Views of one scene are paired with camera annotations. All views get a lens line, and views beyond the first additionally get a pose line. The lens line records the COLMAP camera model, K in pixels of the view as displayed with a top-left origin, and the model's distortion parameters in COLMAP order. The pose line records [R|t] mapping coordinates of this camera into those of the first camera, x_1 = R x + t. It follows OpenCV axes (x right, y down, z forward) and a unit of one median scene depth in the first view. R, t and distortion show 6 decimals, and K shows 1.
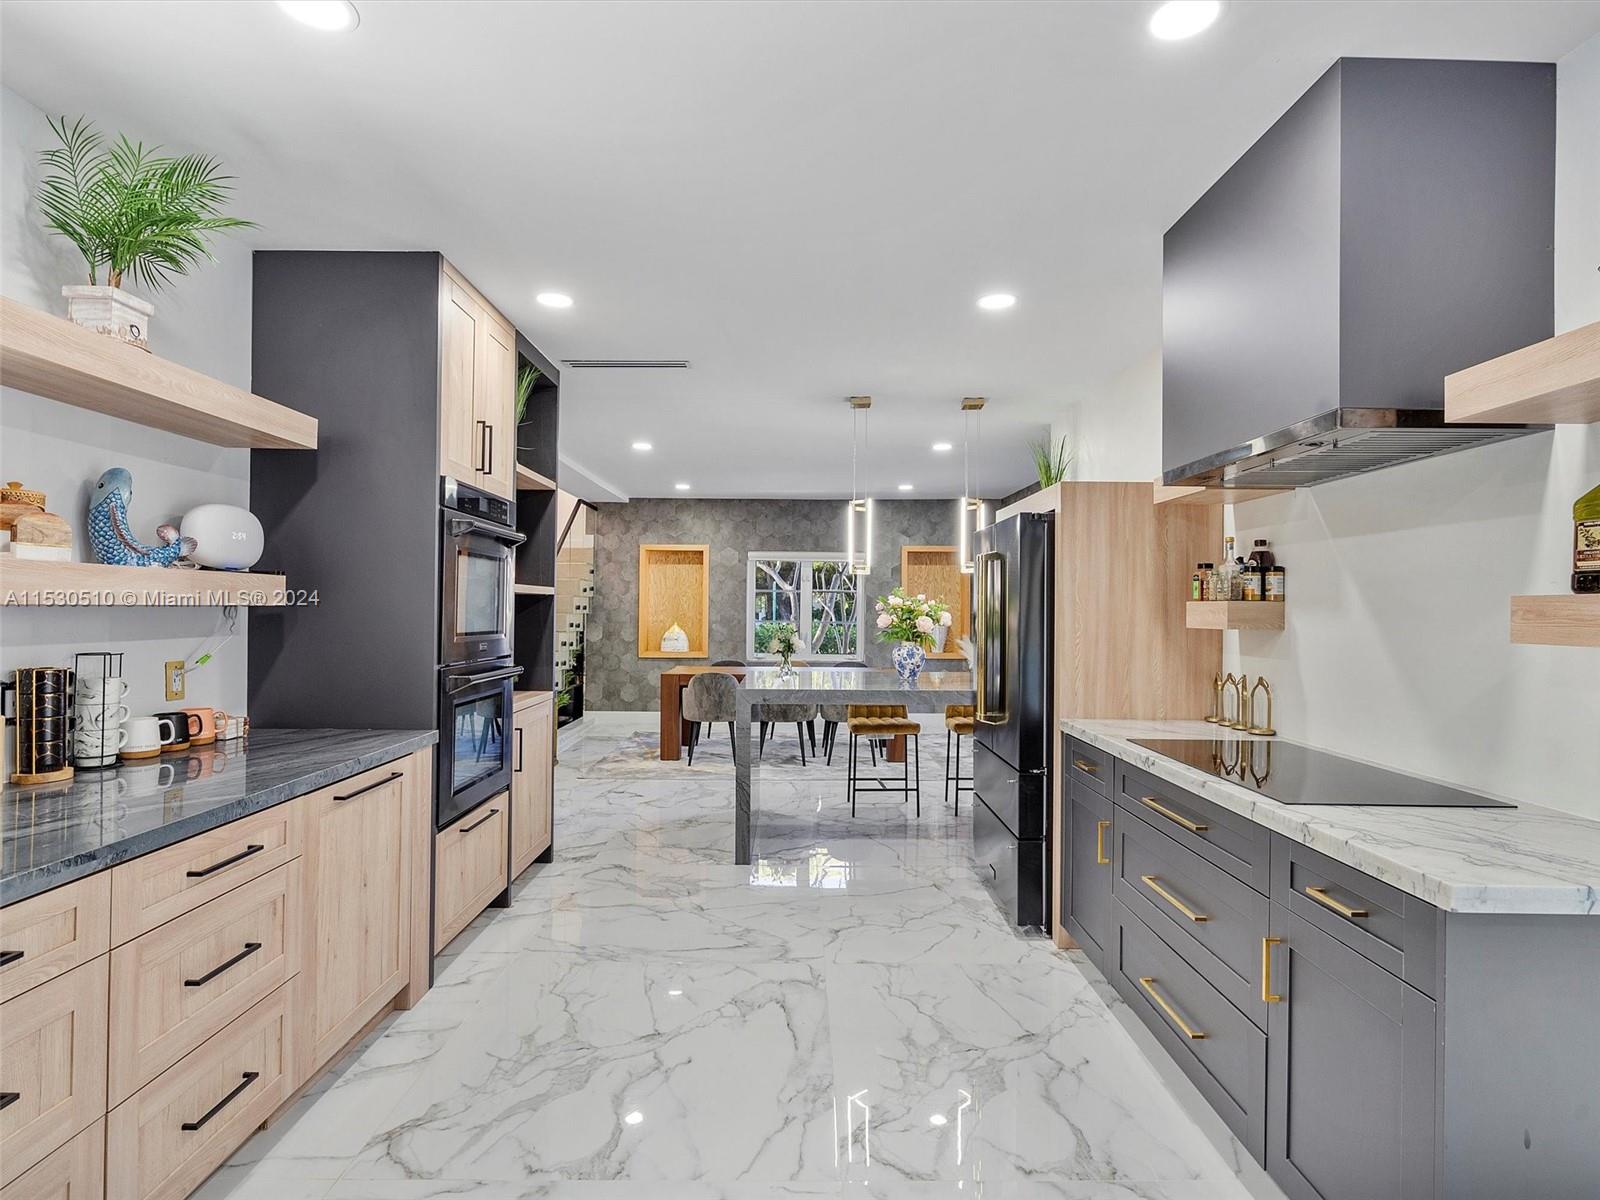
lens RADIAL K [[865.1, 0, 844.7], [0, 865.1, 605.1], [0, 0, 1]] dist [0.032384, 0.001198]
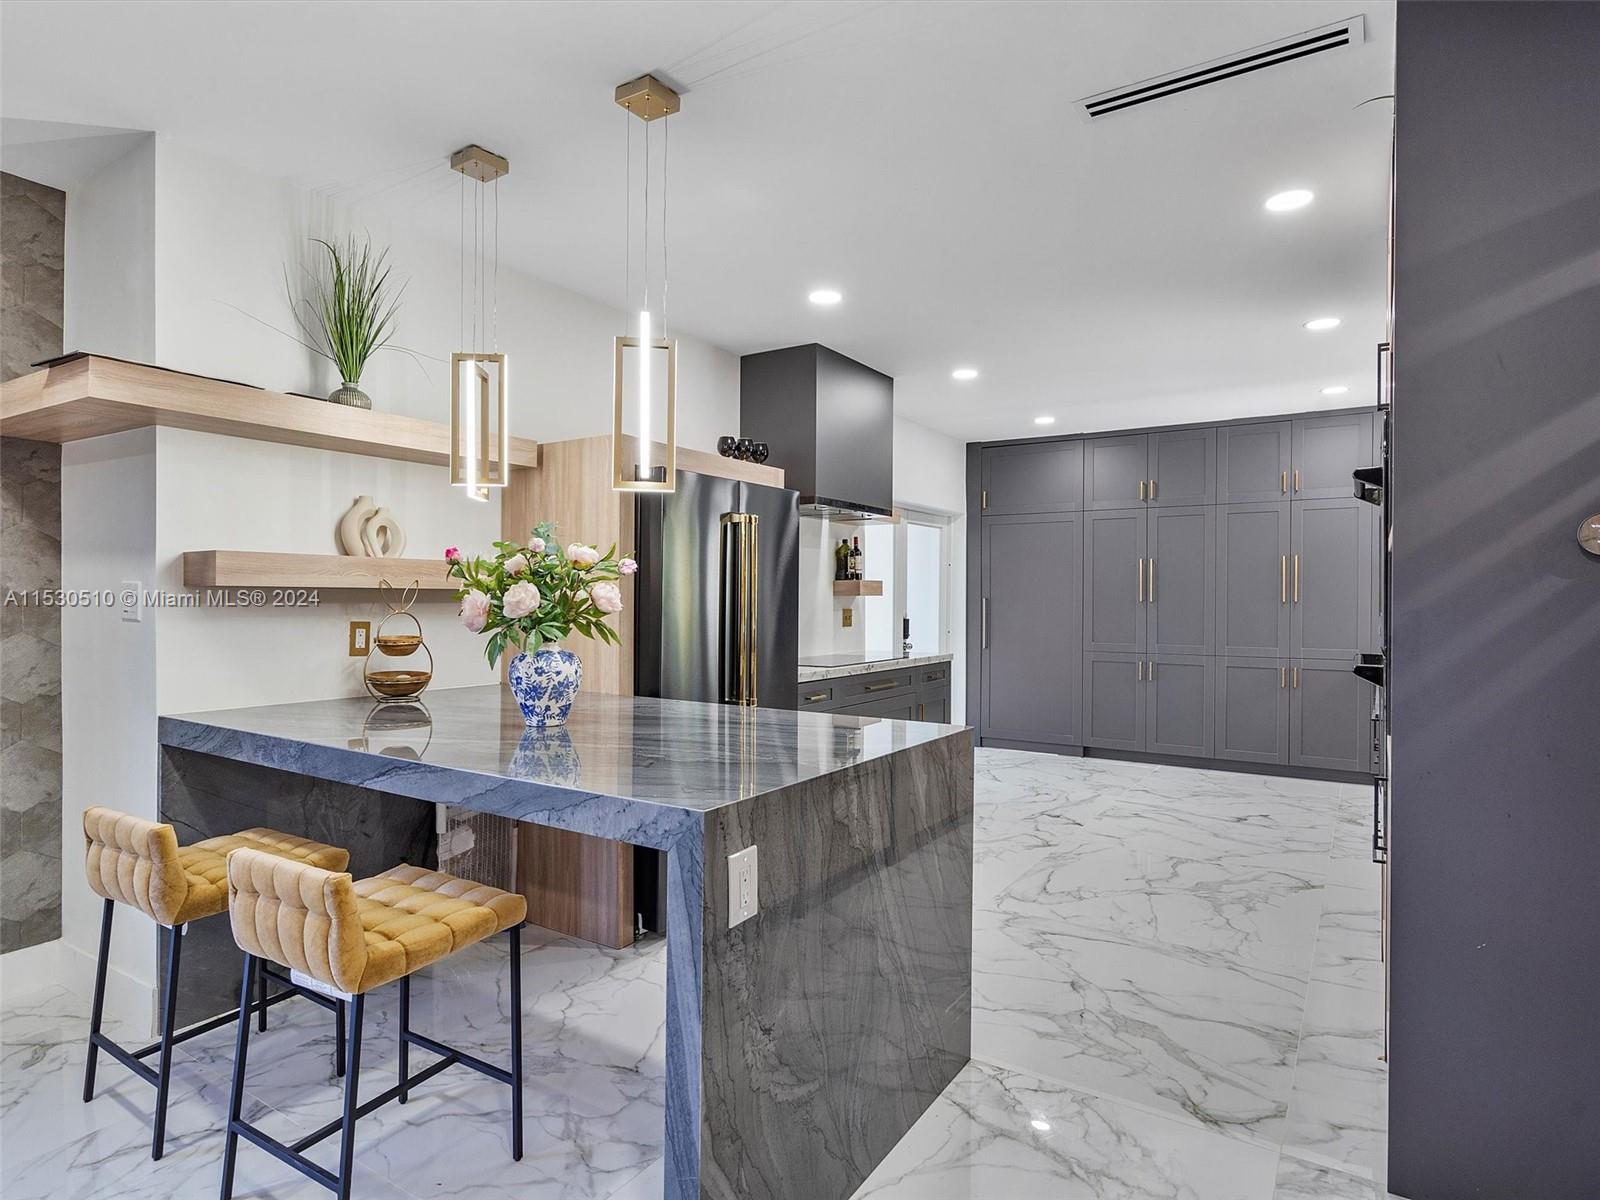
lens RADIAL K [[869.9, 0, 793.9], [0, 869.9, 595.9], [0, 0, 1]] dist [-0.017693, 0.000663]
pose [[-0.807089, -0.005074, 0.590408, -0.295856], [-0.007763, 0.999968, -0.002018, 0.018927], [-0.590379, -0.006212, -0.807102, 1.269833]]
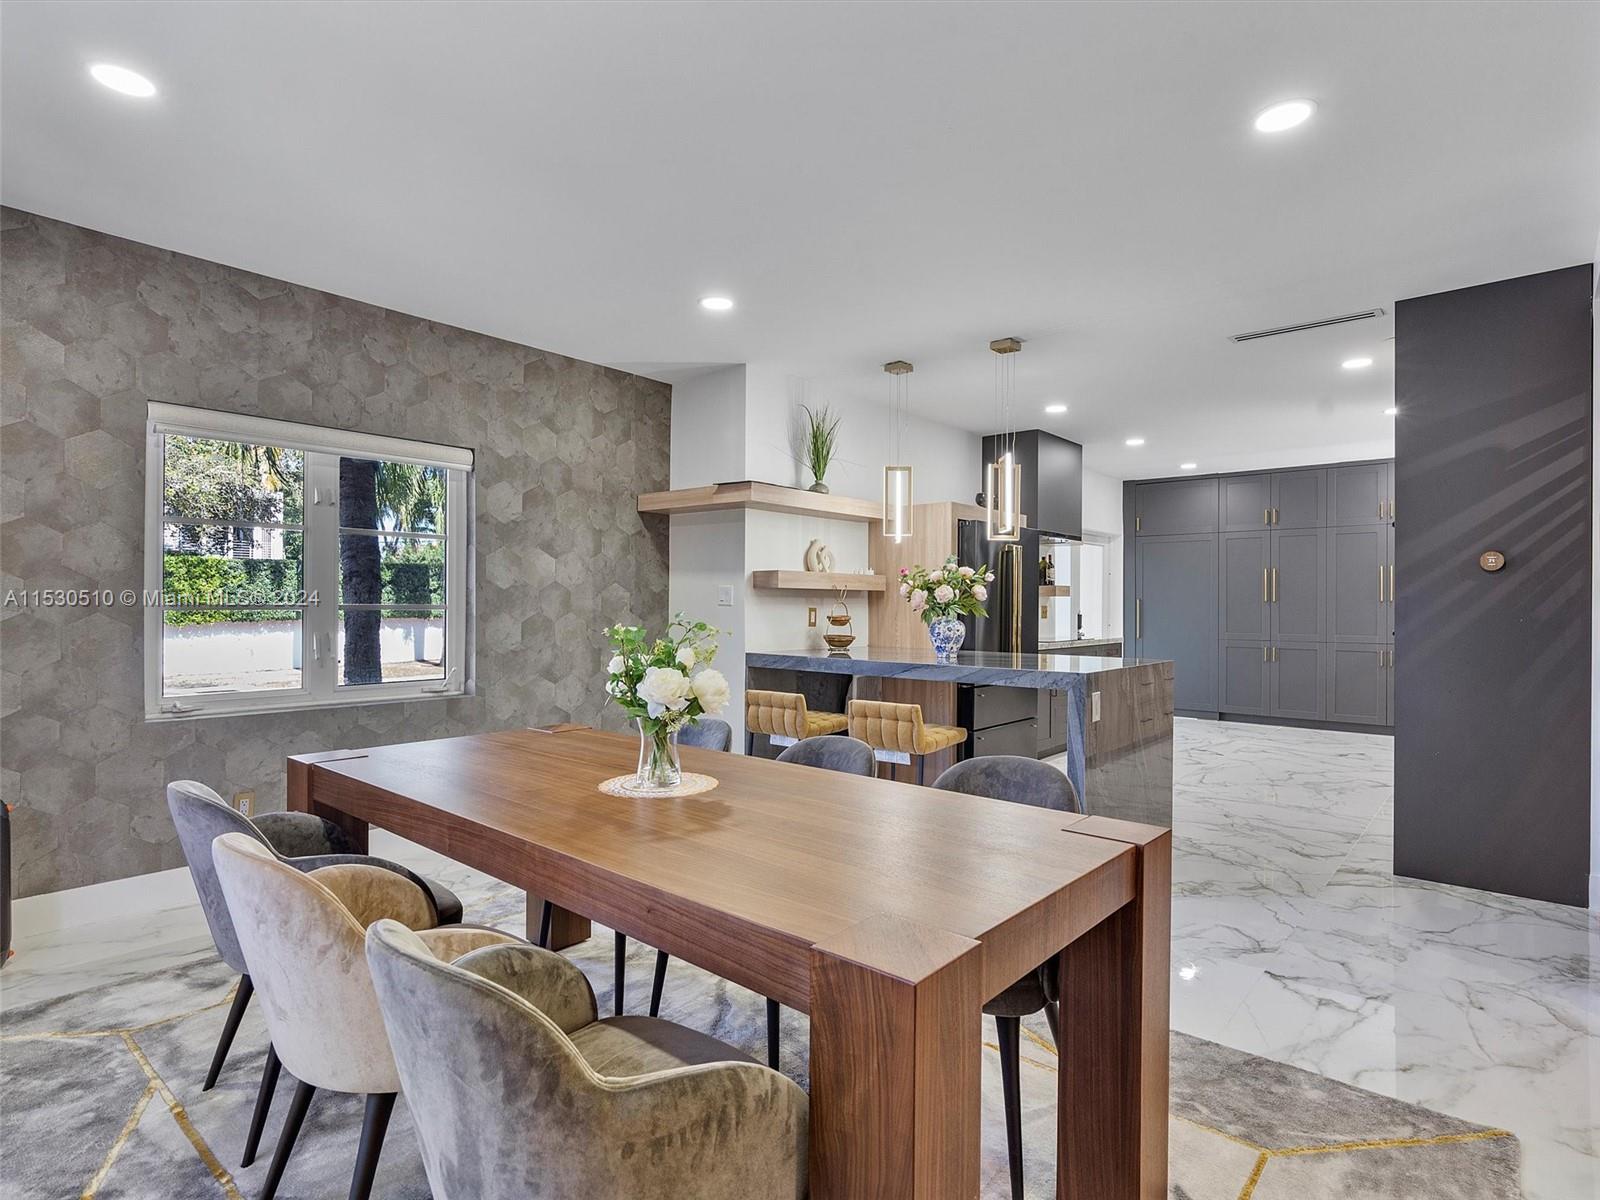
lens RADIAL K [[821.5, 0, 791.8], [0, 821.5, 597.9], [0, 0, 1]] dist [-0.020993, 0.001128]
pose [[-0.713080, -0.000351, 0.701083, -0.402461], [-0.007342, 0.999949, -0.006967, 0.031529], [-0.701045, -0.010116, -0.713046, 1.688331]]
